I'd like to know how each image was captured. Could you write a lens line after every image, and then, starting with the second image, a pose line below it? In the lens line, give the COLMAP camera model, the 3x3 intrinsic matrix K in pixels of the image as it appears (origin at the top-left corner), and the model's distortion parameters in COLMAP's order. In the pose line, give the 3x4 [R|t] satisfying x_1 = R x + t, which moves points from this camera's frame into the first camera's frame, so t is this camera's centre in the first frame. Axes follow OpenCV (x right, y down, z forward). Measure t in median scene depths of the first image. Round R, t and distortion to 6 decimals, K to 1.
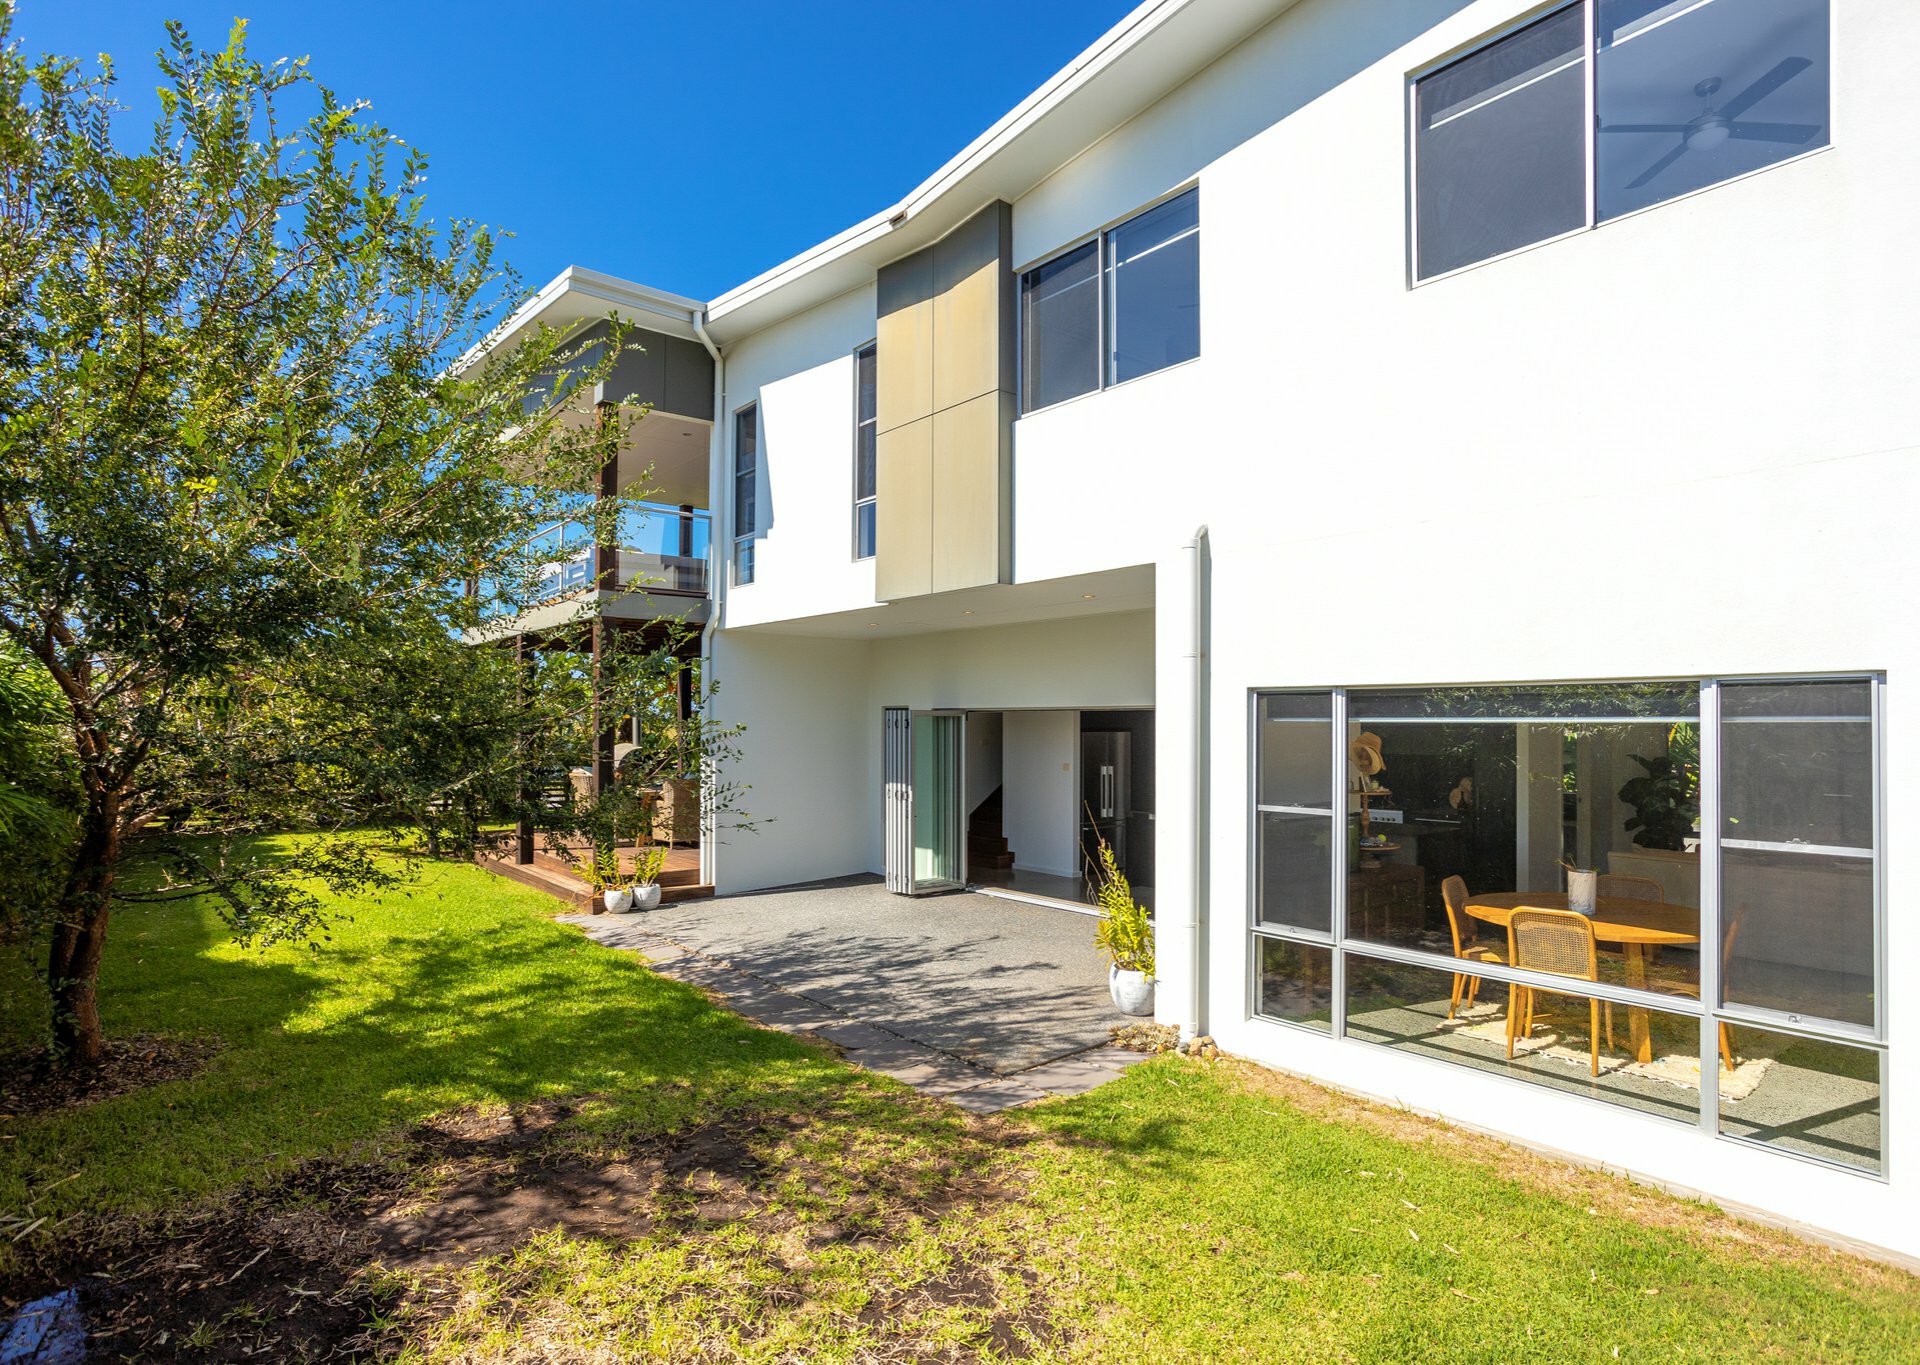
lens RADIAL K [[1006.4, 0, 976.8], [0, 1006.4, 707.6], [0, 0, 1]] dist [-0.000334, -0.000117]
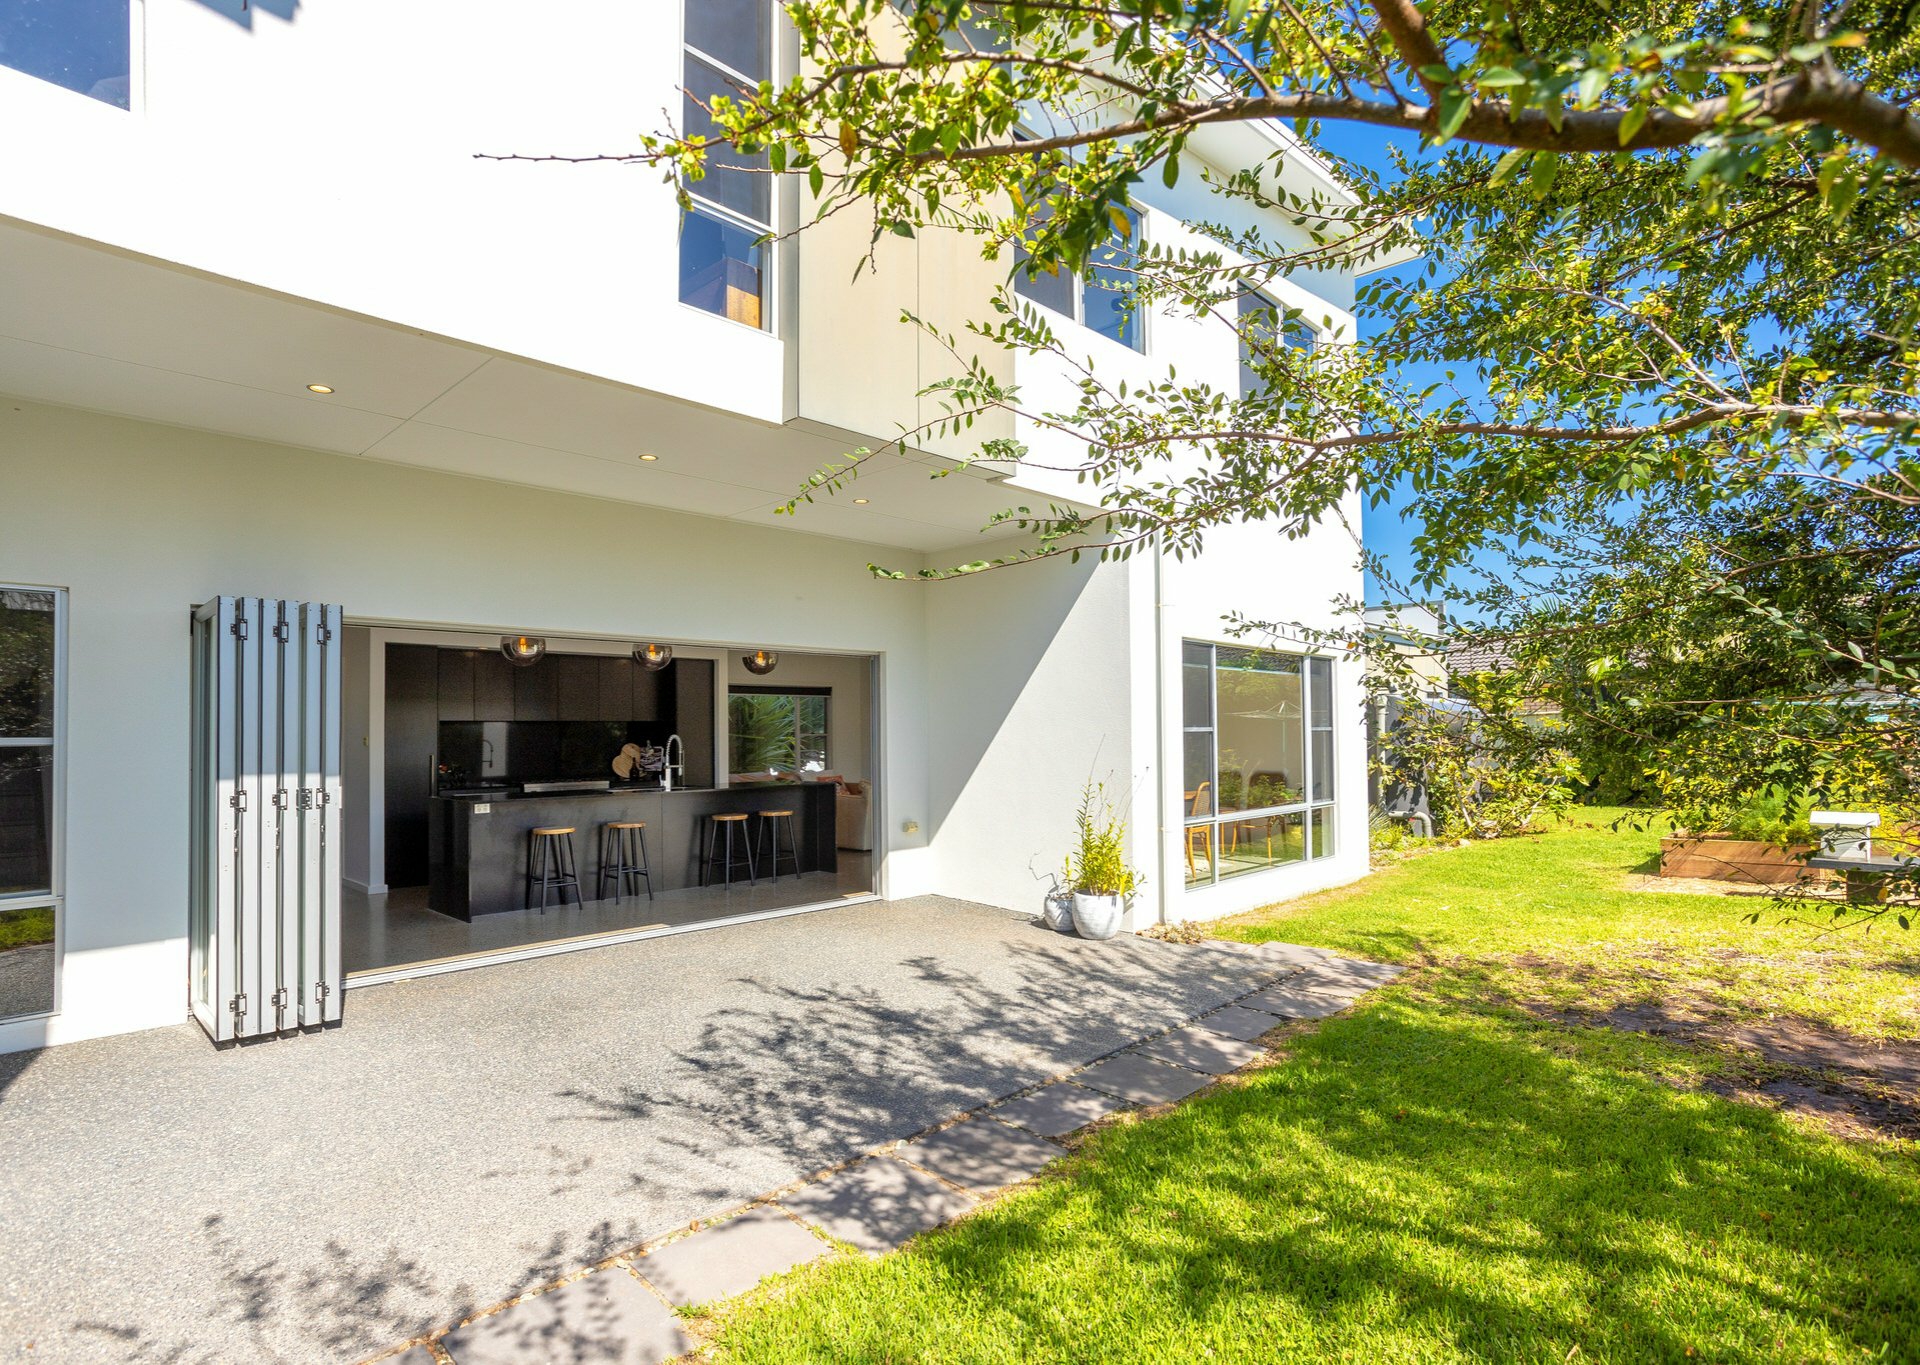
lens RADIAL K [[966.7, 0, 960.0], [0, 966.7, 682.5], [0, 0, 1]] dist [-0.013955, 0.000072]
pose [[-0.109597, 0.062366, 0.992018, -0.804524], [0.000724, 0.998034, -0.062664, 0.100148], [-0.993976, -0.006149, -0.109427, 1.218343]]
